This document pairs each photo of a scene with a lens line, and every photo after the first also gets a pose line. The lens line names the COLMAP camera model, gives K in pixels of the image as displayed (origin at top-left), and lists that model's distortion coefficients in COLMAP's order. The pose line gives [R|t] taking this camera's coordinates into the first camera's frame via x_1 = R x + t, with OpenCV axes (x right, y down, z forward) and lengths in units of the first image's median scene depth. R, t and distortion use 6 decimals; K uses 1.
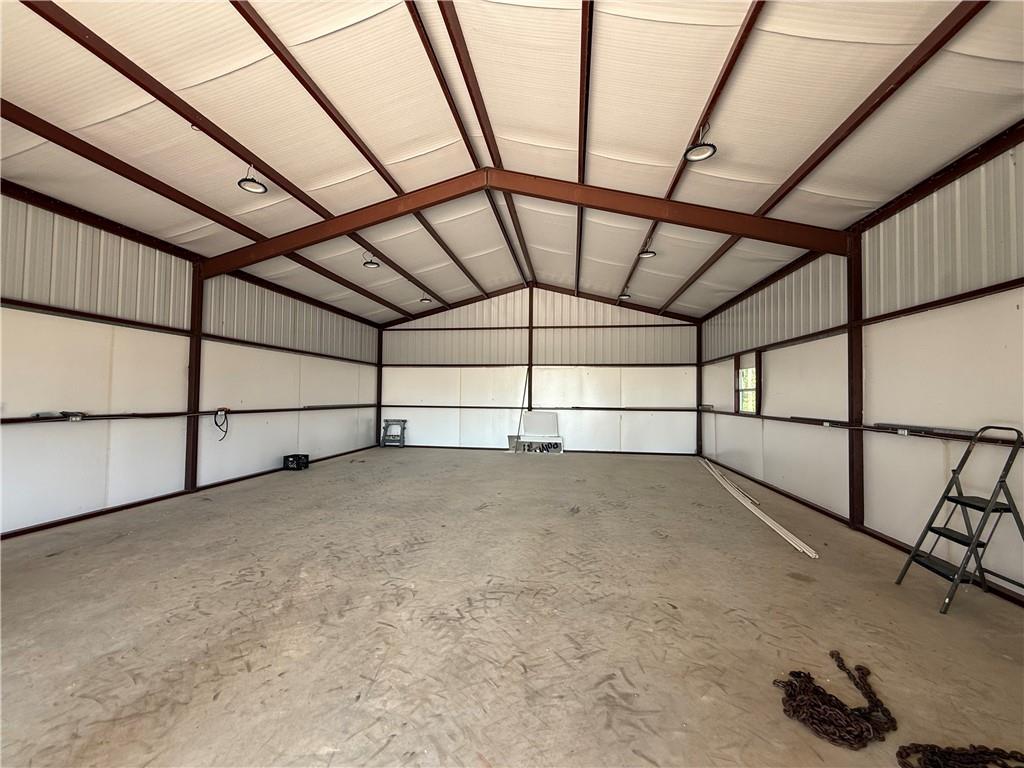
lens RADIAL K [[410.1, 0, 509.0], [0, 410.1, 384.9], [0, 0, 1]] dist [0.000103, 0.000252]
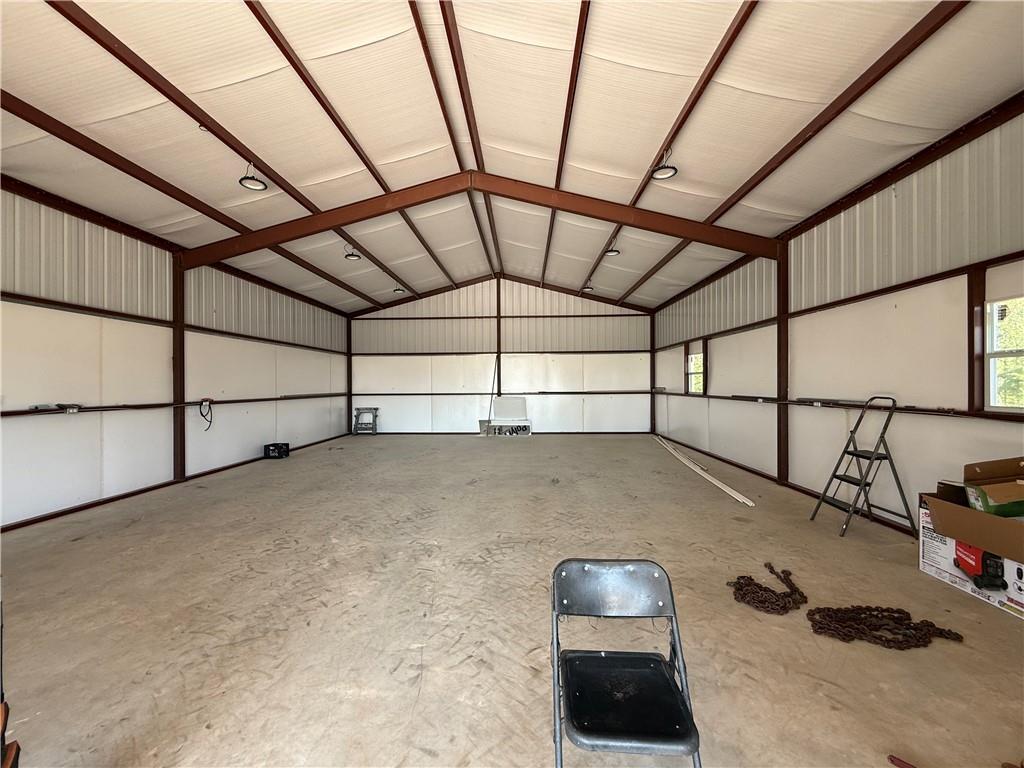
lens RADIAL K [[410.1, 0, 509.0], [0, 410.1, 384.9], [0, 0, 1]] dist [0.000103, 0.000252]
pose [[0.993469, -0.017708, 0.112719, -0.080112], [0.014281, 0.999413, 0.031138, 0.002341], [-0.113204, -0.029325, 0.993139, -0.094274]]
